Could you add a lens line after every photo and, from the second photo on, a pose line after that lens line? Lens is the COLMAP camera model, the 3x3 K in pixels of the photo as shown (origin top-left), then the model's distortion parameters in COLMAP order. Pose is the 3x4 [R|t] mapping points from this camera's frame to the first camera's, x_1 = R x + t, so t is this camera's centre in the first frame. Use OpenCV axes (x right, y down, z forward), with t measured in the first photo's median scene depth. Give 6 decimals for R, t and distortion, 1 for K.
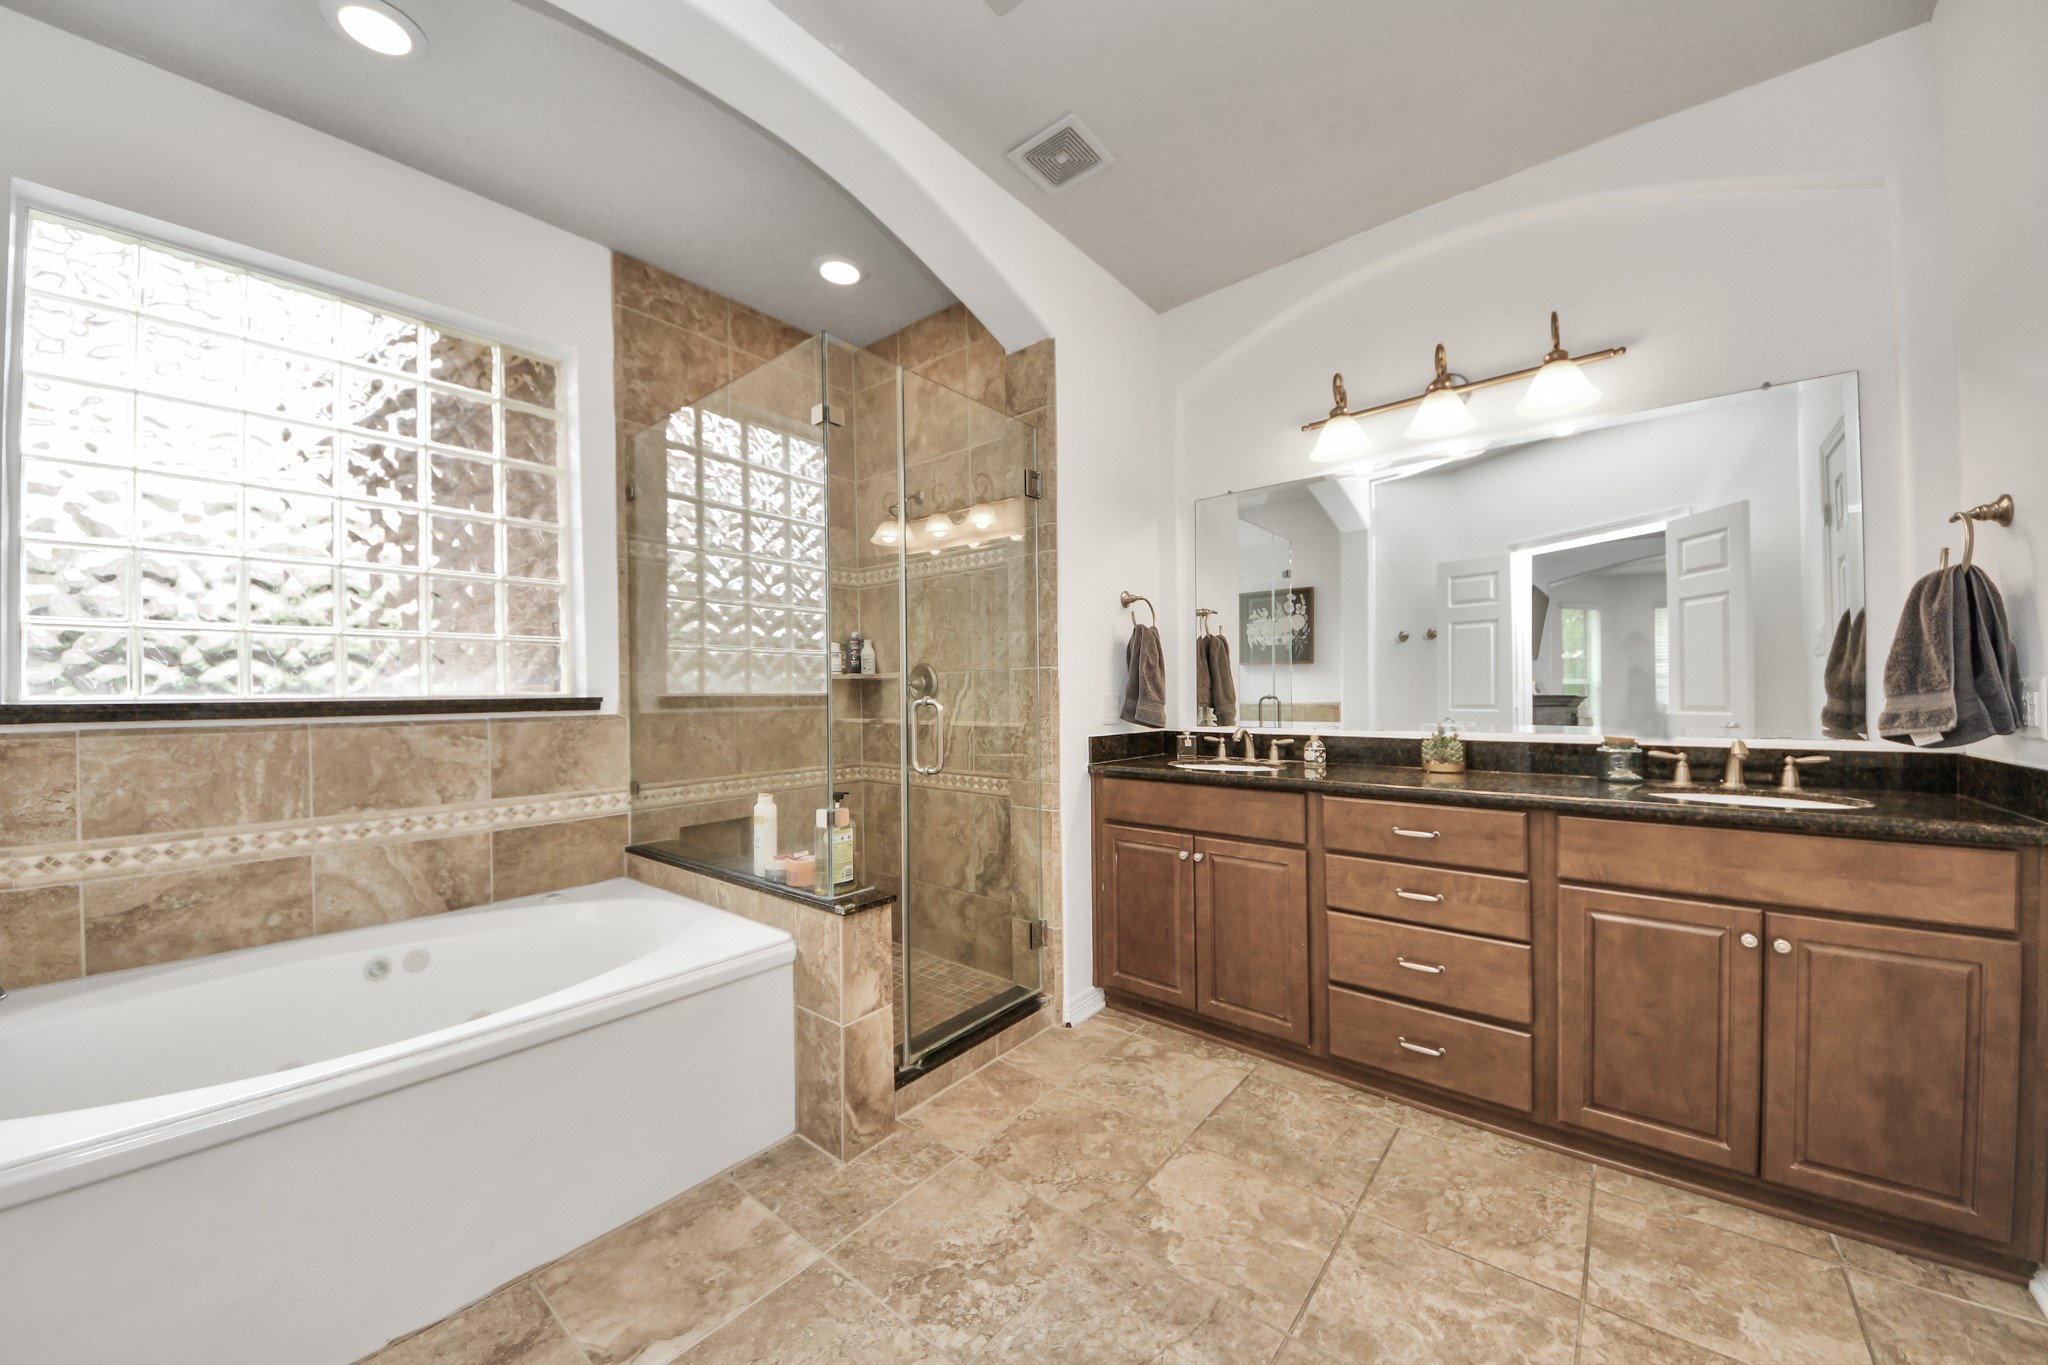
lens RADIAL K [[743.5, 0, 1013.2], [0, 743.5, 681.6], [0, 0, 1]] dist [0.001254, -0.000131]
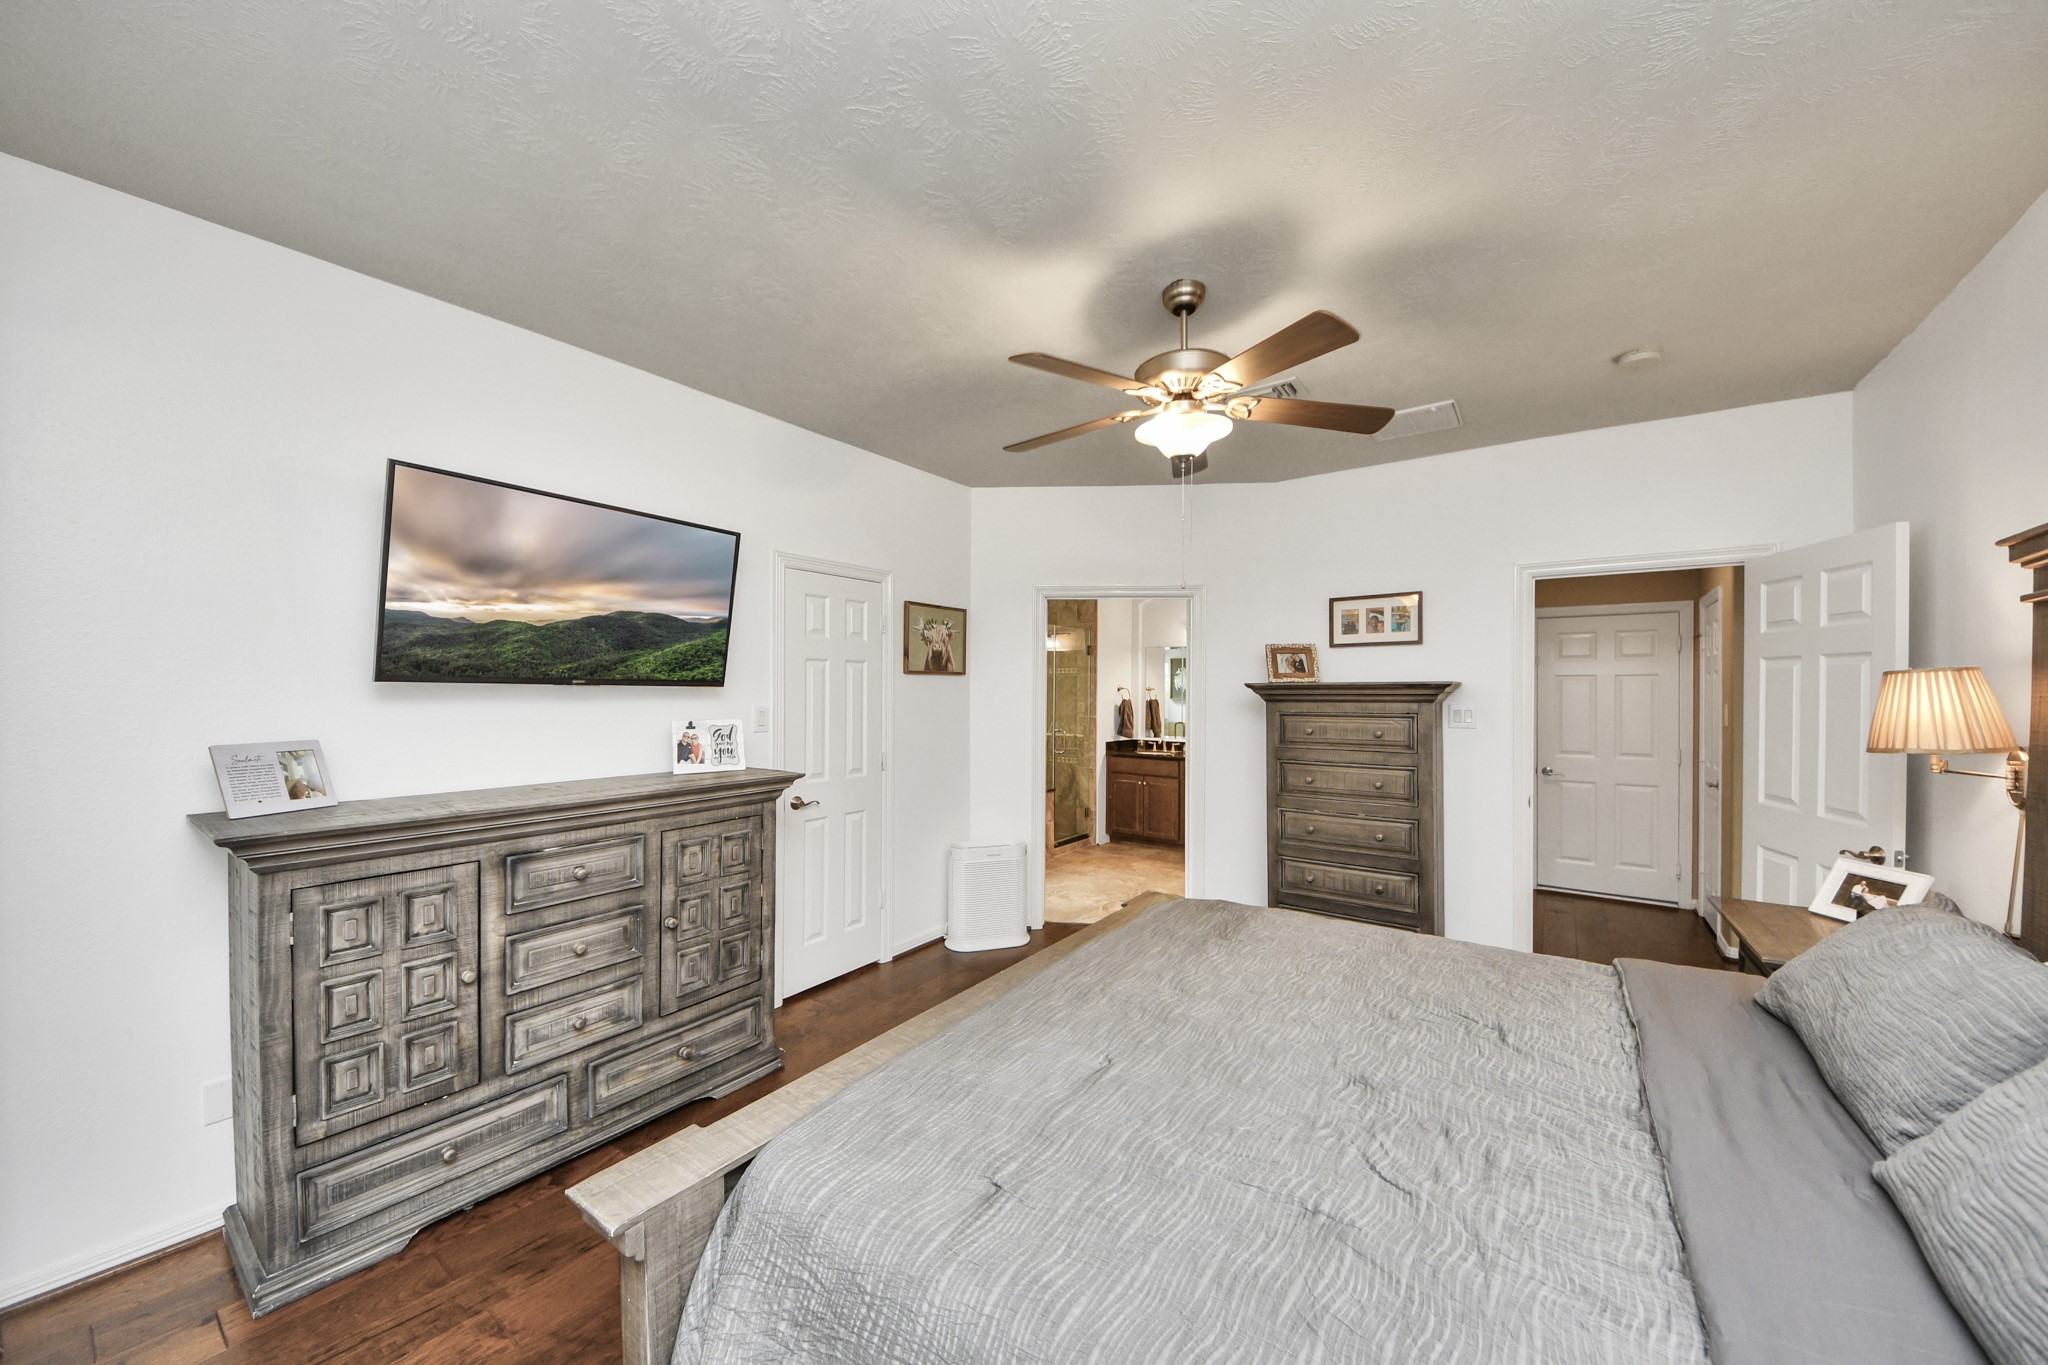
lens RADIAL K [[743.5, 0, 1014.0], [0, 743.5, 693.4], [0, 0, 1]] dist [0.001254, -0.000131]
pose [[0.998045, 0.014083, 0.060885, -0.419752], [-0.015075, 0.999761, 0.015863, -0.146569], [-0.060647, -0.016750, 0.998019, -1.767044]]
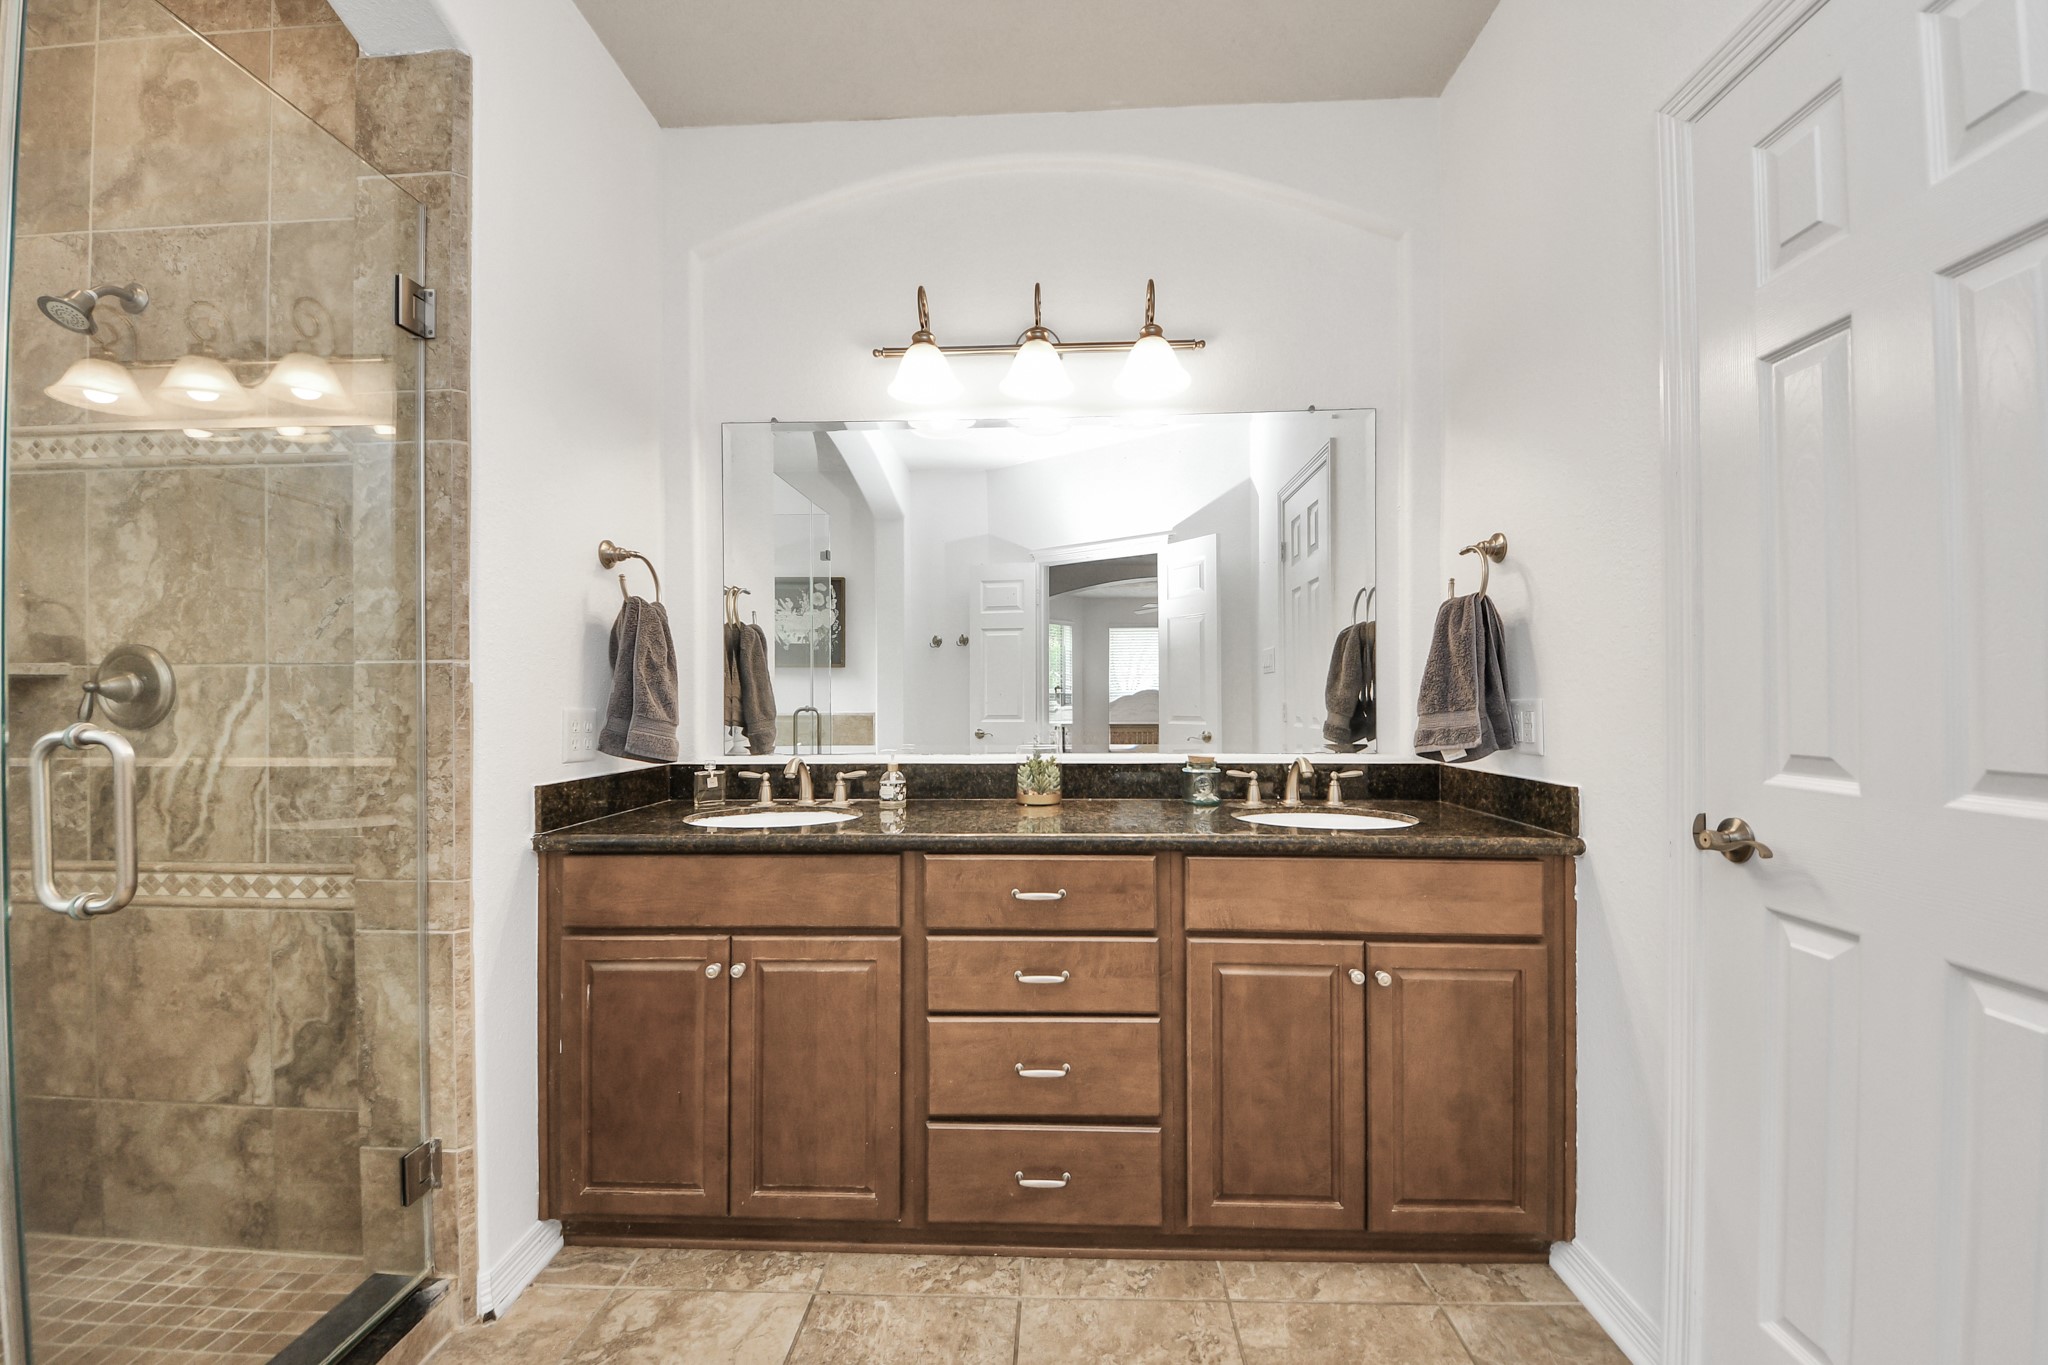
lens RADIAL K [[816.2, 0, 1037.3], [0, 816.2, 695.3], [0, 0, 1]] dist [-0.000171, -0.005285]
pose [[0.796081, 0.007209, 0.605147, 0.031114], [-0.013840, 0.999884, 0.006295, -0.004463], [-0.605031, -0.013386, 0.796089, 0.286685]]
